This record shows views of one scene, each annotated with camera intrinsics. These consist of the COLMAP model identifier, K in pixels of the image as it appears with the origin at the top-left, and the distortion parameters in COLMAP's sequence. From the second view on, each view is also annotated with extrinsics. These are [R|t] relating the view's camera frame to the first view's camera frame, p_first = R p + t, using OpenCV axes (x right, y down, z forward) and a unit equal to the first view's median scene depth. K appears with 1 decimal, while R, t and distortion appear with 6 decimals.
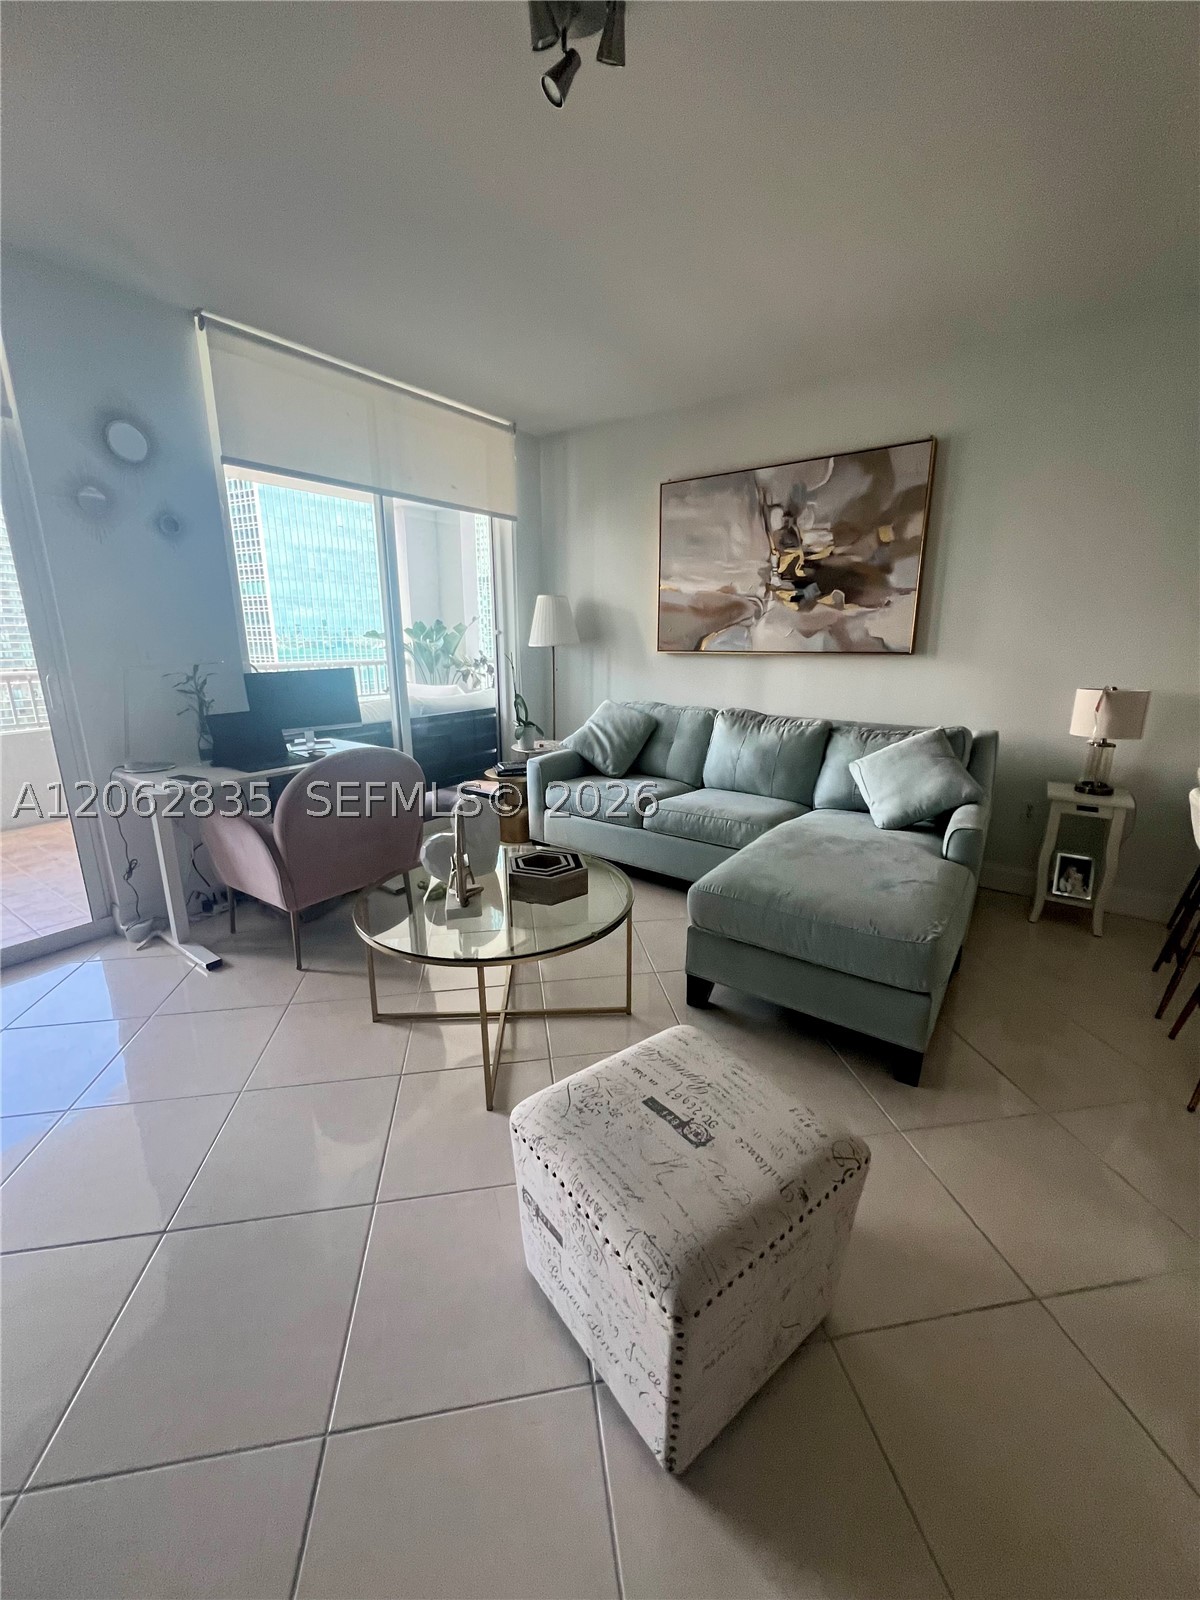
lens RADIAL K [[636.4, 0, 603.4], [0, 636.4, 794.8], [0, 0, 1]] dist [0.002997, -0.000975]
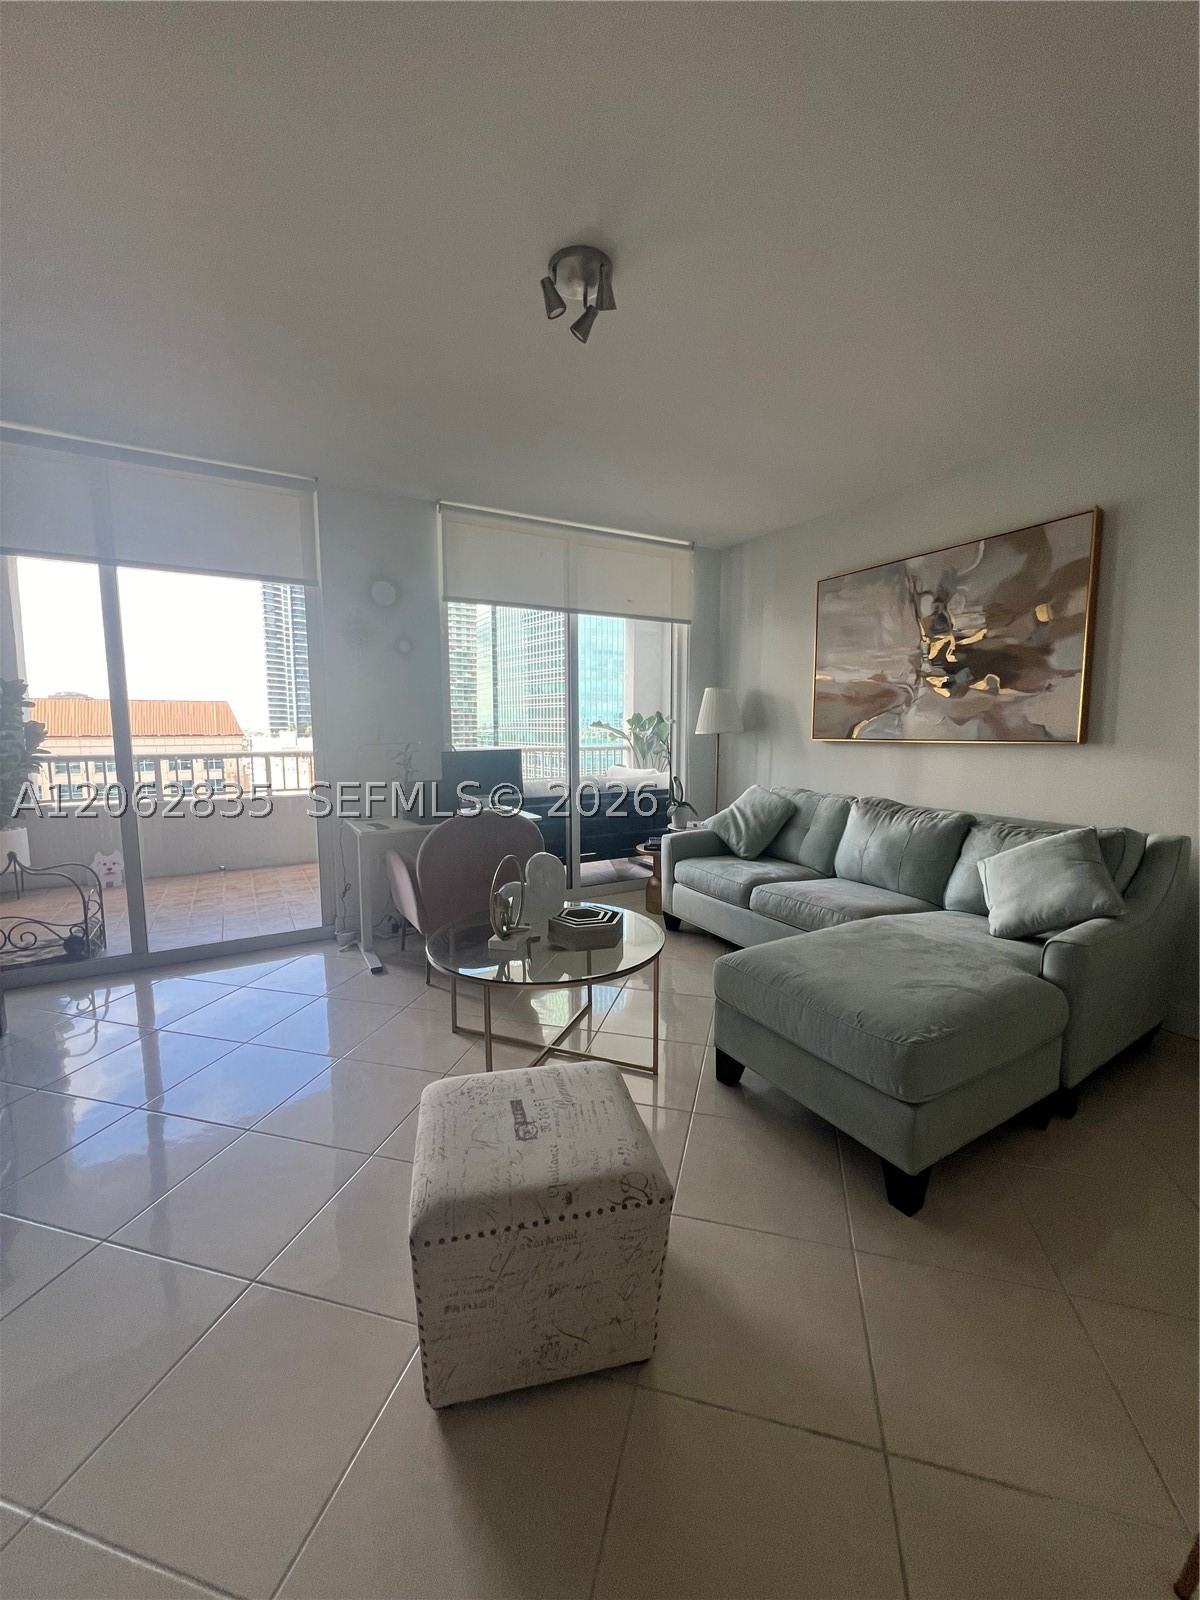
lens RADIAL K [[636.4, 0, 603.3], [0, 636.4, 794.9], [0, 0, 1]] dist [0.002997, -0.000975]
pose [[0.910063, 0.043659, -0.412163, 0.251922], [-0.100527, 0.987994, -0.117311, 0.015151], [0.402093, 0.148194, 0.903526, -0.032290]]
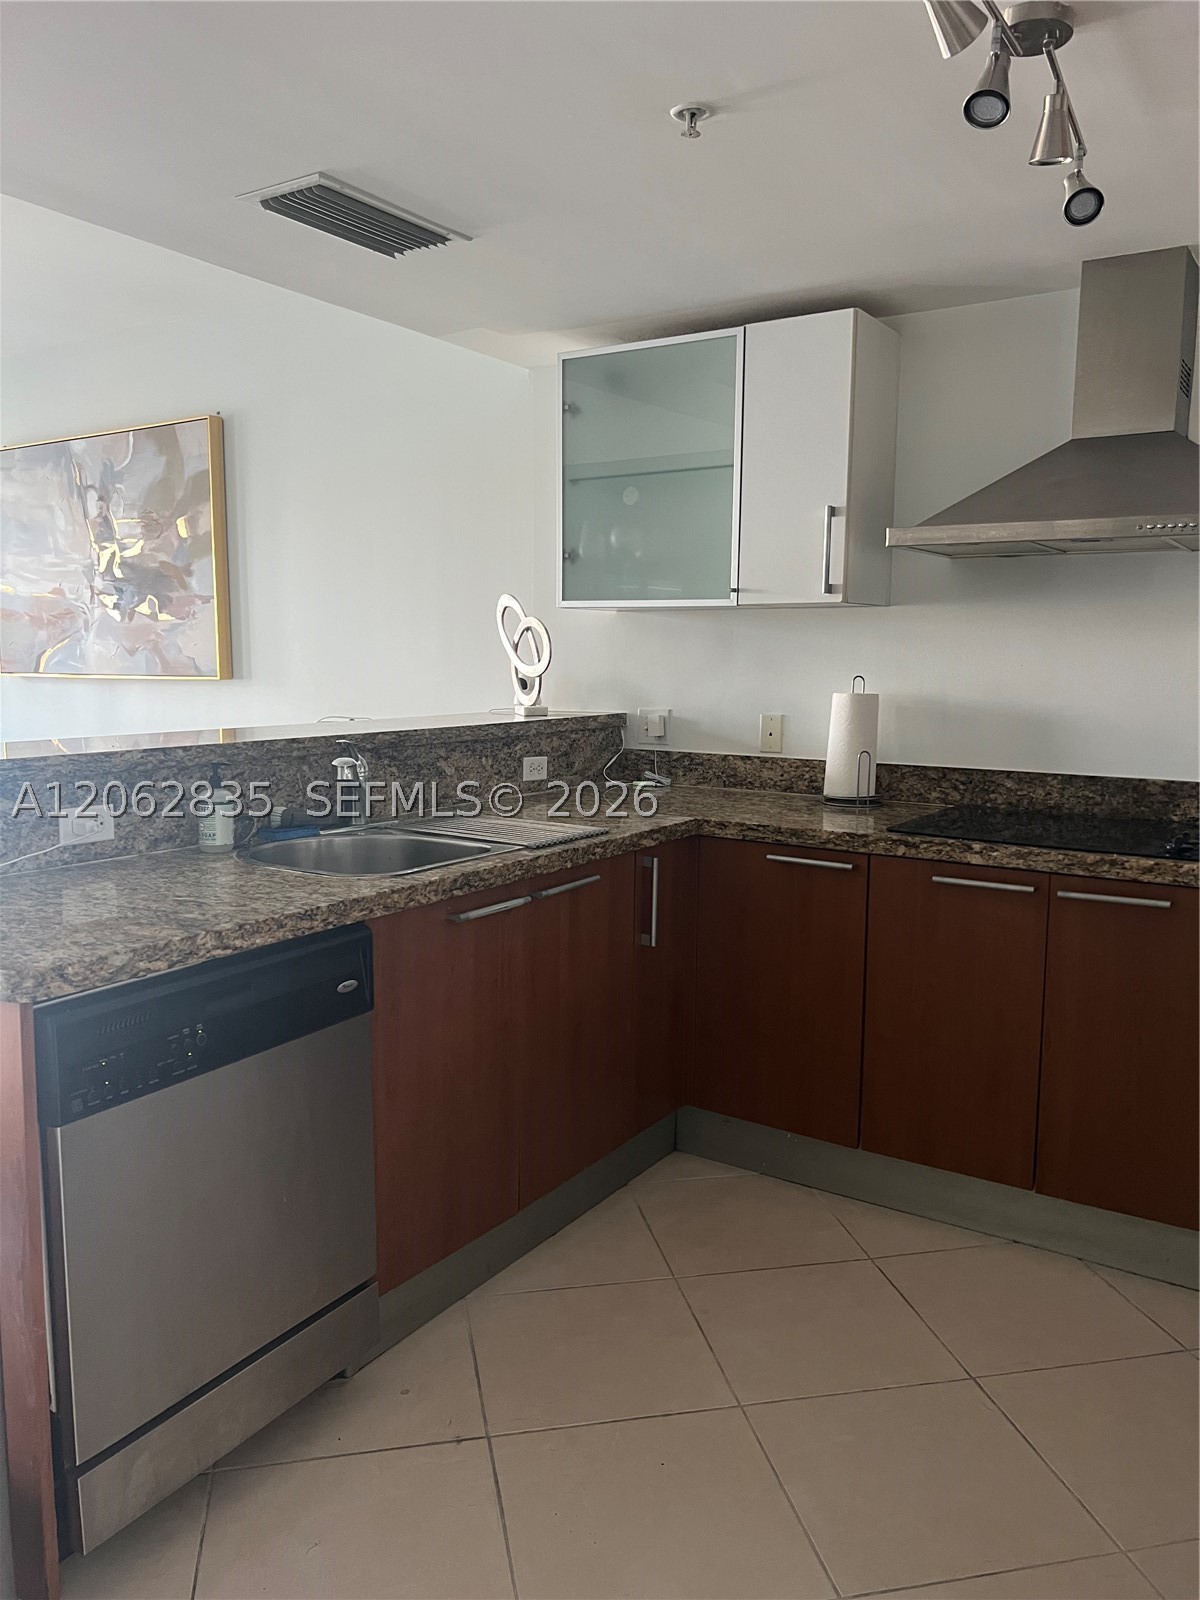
lens RADIAL K [[1201.1, 0, 595.7], [0, 1201.1, 804.3], [0, 0, 1]] dist [0.058178, -0.077108]
pose [[0.999384, 0.002378, 0.035016, 0.878632], [0.001803, 0.992907, -0.118882, 0.104132], [-0.035050, 0.118872, 0.992291, -0.445994]]
